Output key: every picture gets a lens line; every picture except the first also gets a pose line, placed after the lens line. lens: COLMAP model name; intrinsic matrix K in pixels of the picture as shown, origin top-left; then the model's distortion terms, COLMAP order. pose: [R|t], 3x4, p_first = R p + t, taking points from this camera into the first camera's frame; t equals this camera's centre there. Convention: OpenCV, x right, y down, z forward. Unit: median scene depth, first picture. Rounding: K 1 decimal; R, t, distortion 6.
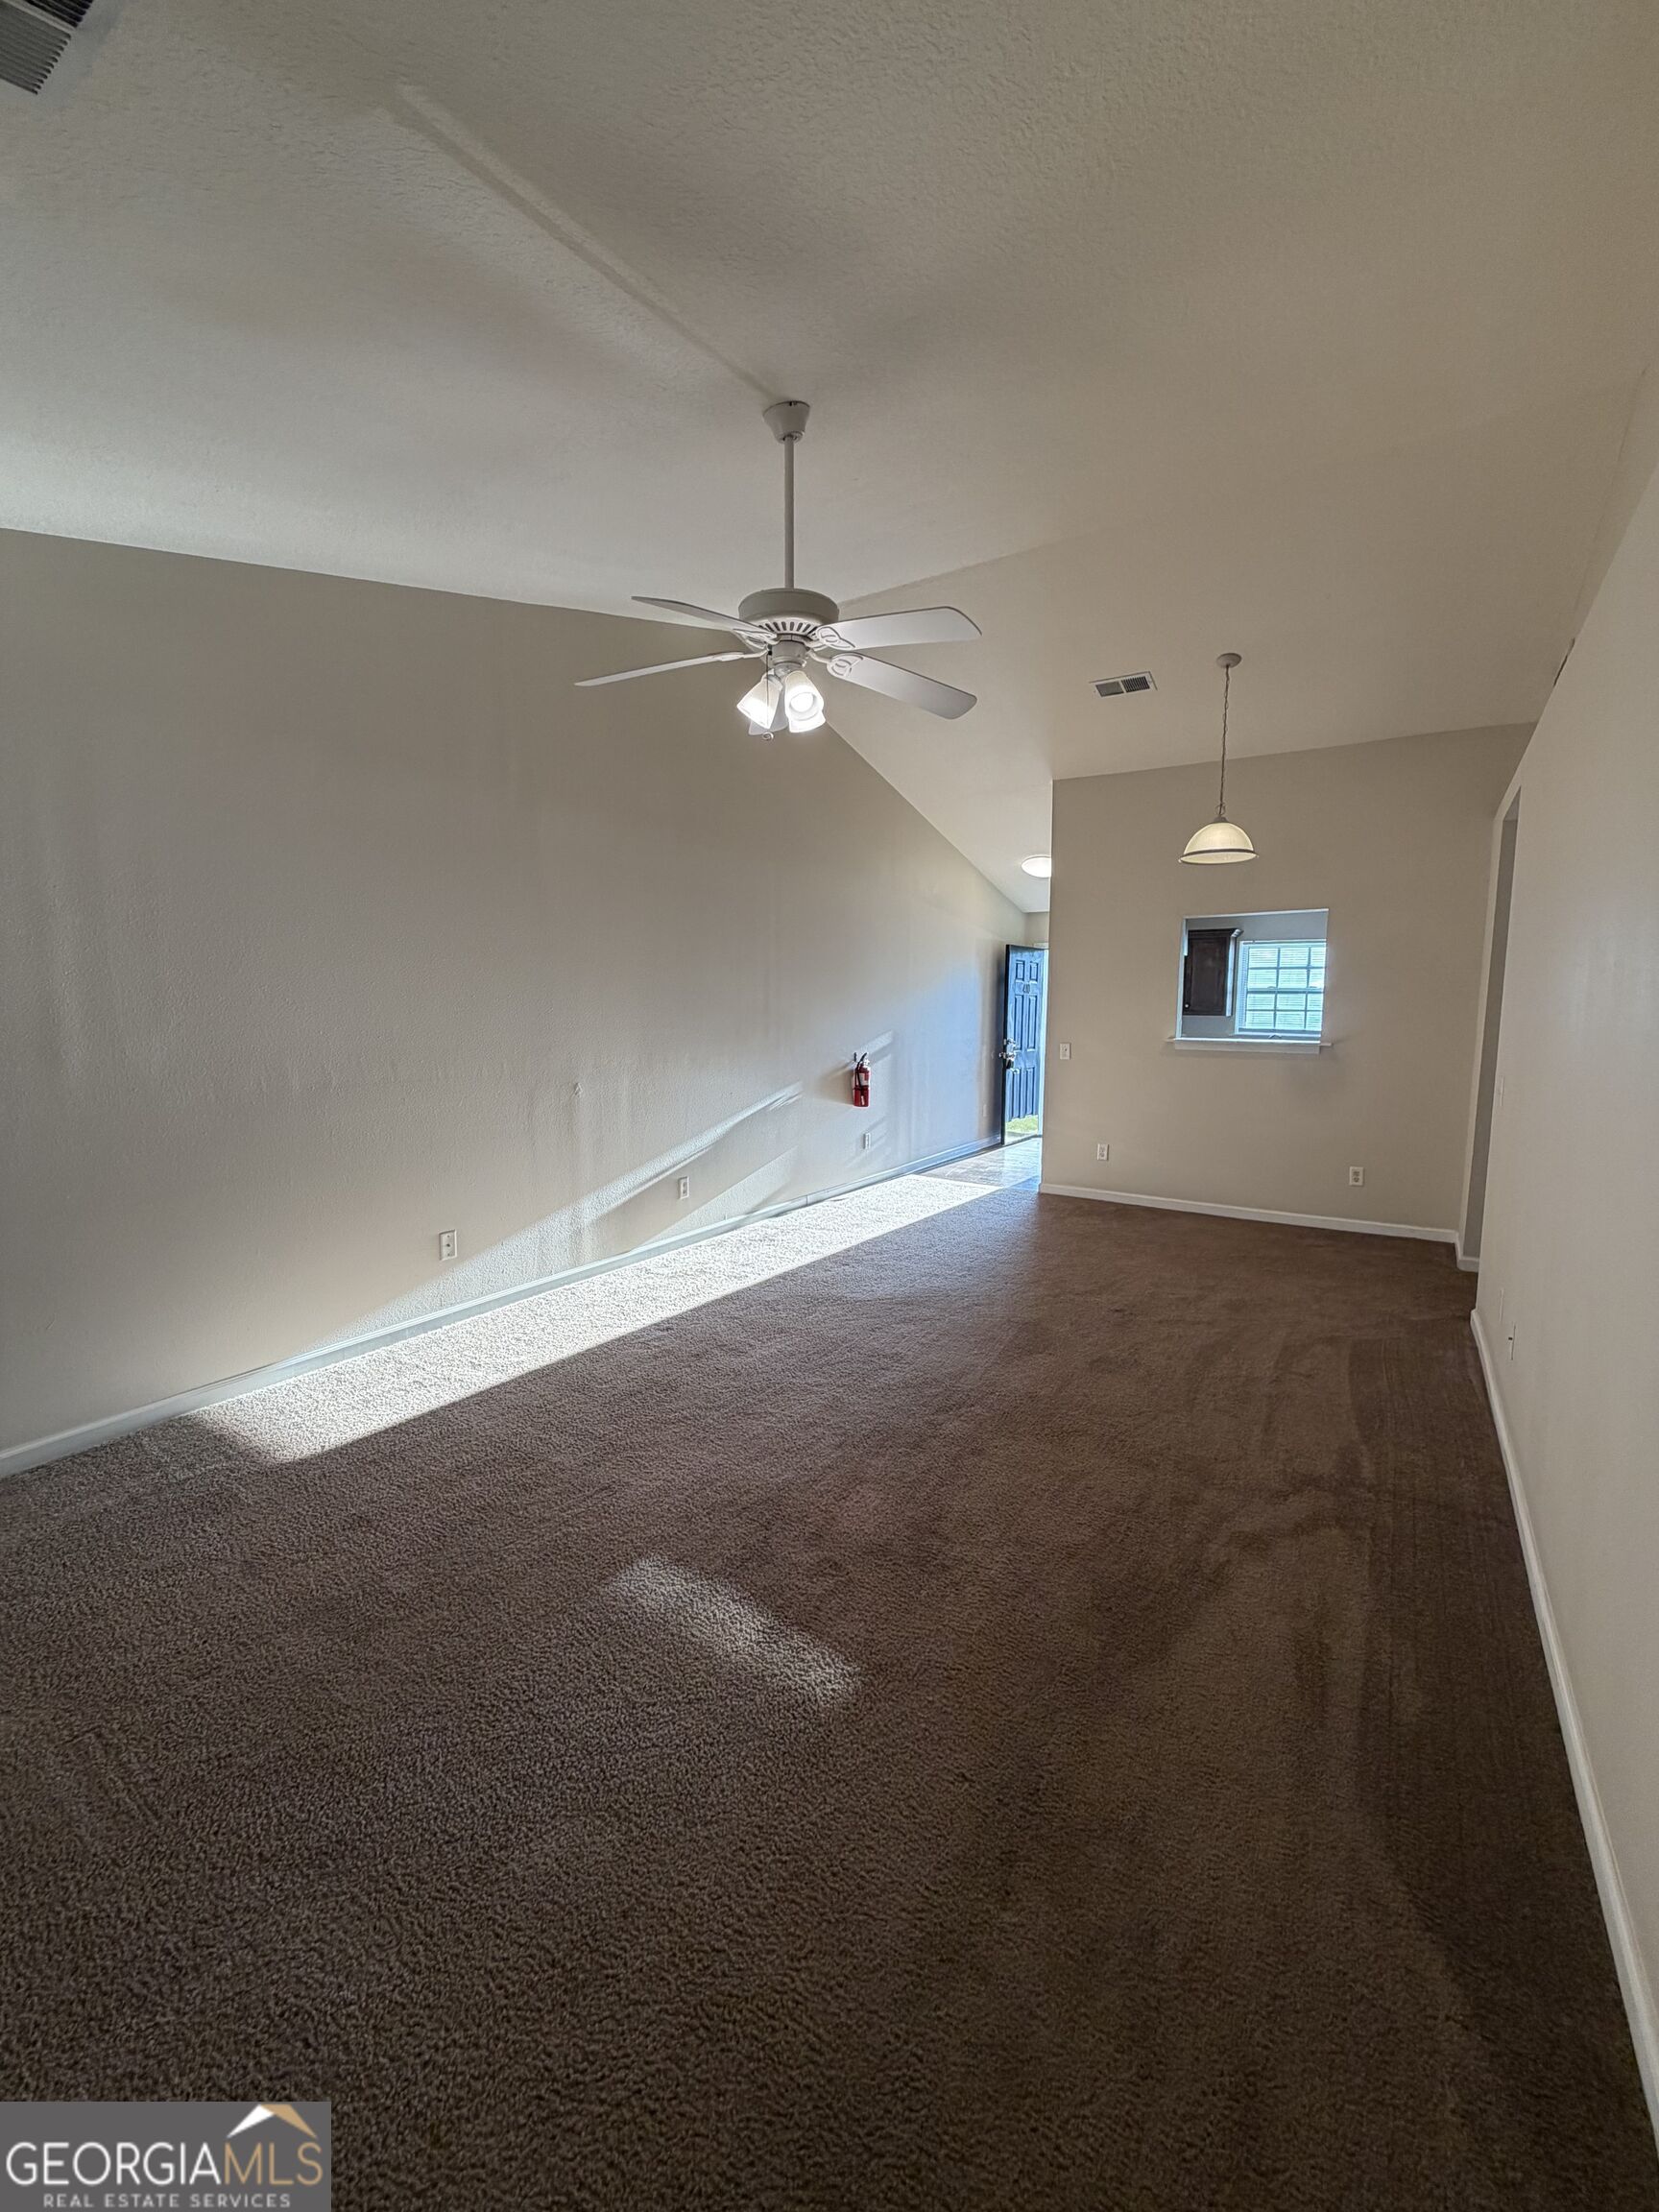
lens RADIAL K [[880.1, 0, 832.5], [0, 880.1, 1098.8], [0, 0, 1]] dist [-0.001117, 0.000668]
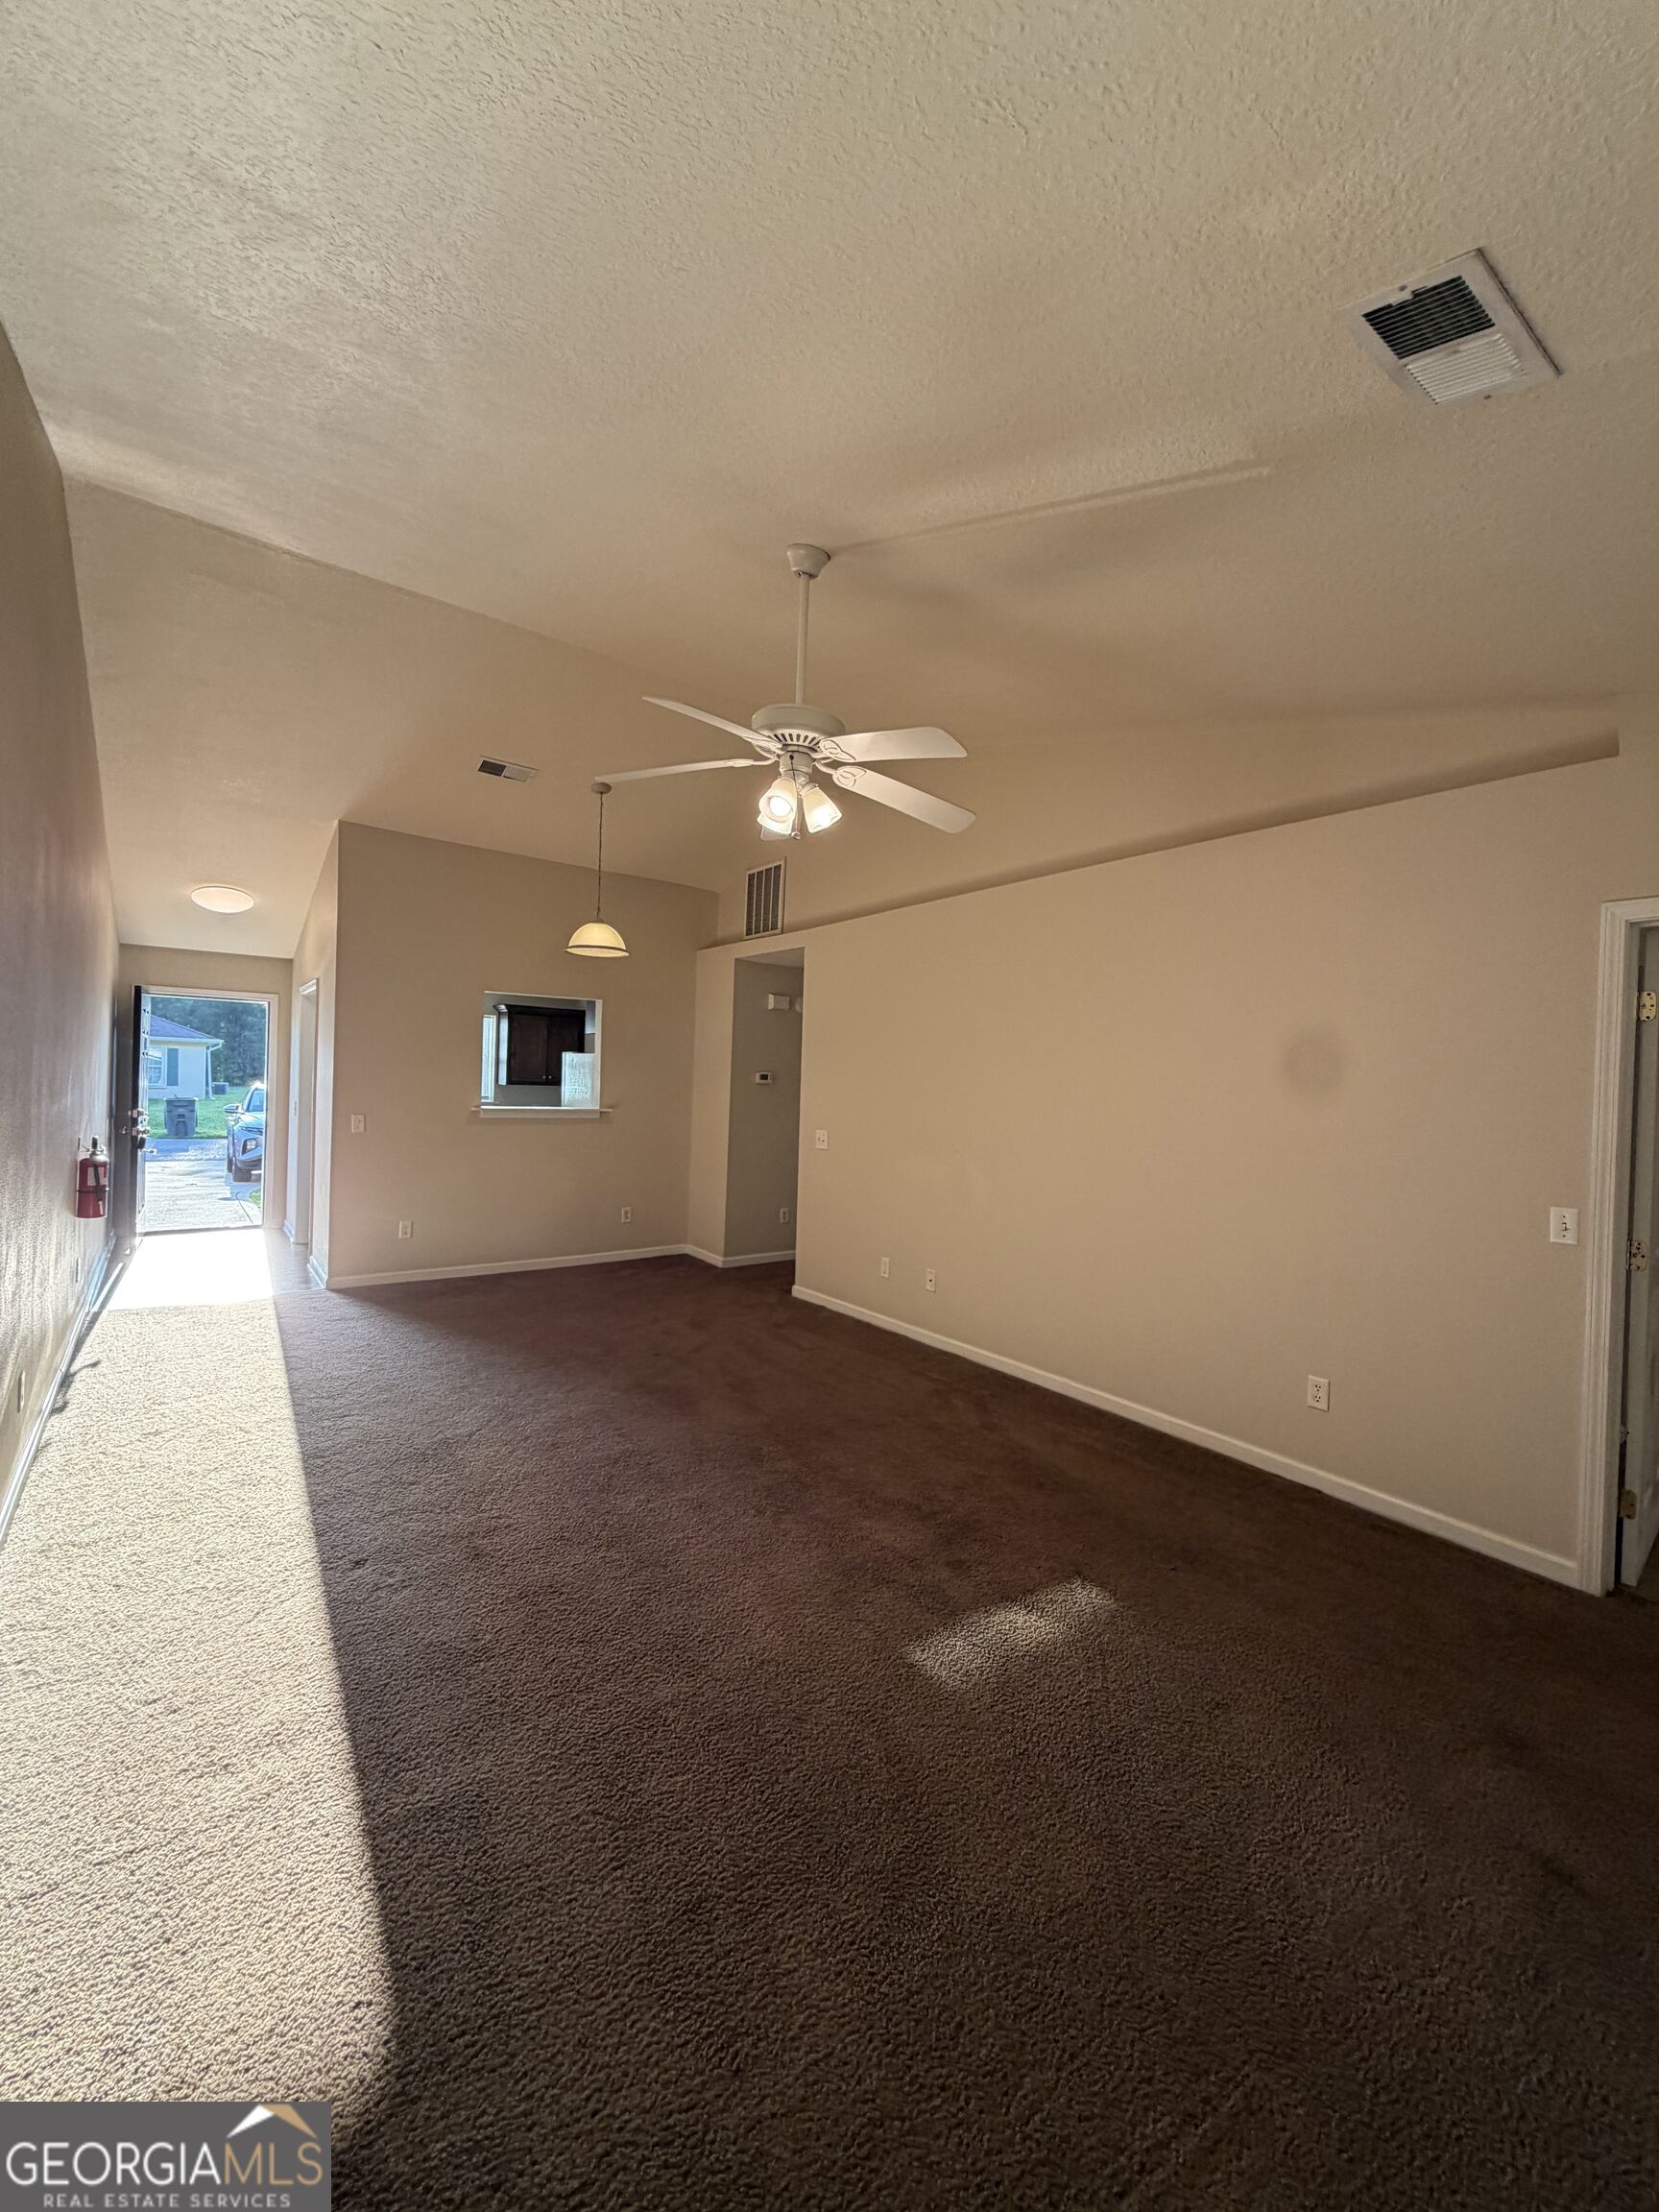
lens RADIAL K [[880.1, 0, 833.2], [0, 880.1, 1095.4], [0, 0, 1]] dist [-0.001117, 0.000668]
pose [[0.354376, -0.009262, 0.935057, -0.706727], [0.072791, 0.997190, -0.017710, -0.056223], [-0.932266, 0.074340, 0.354054, 0.416034]]
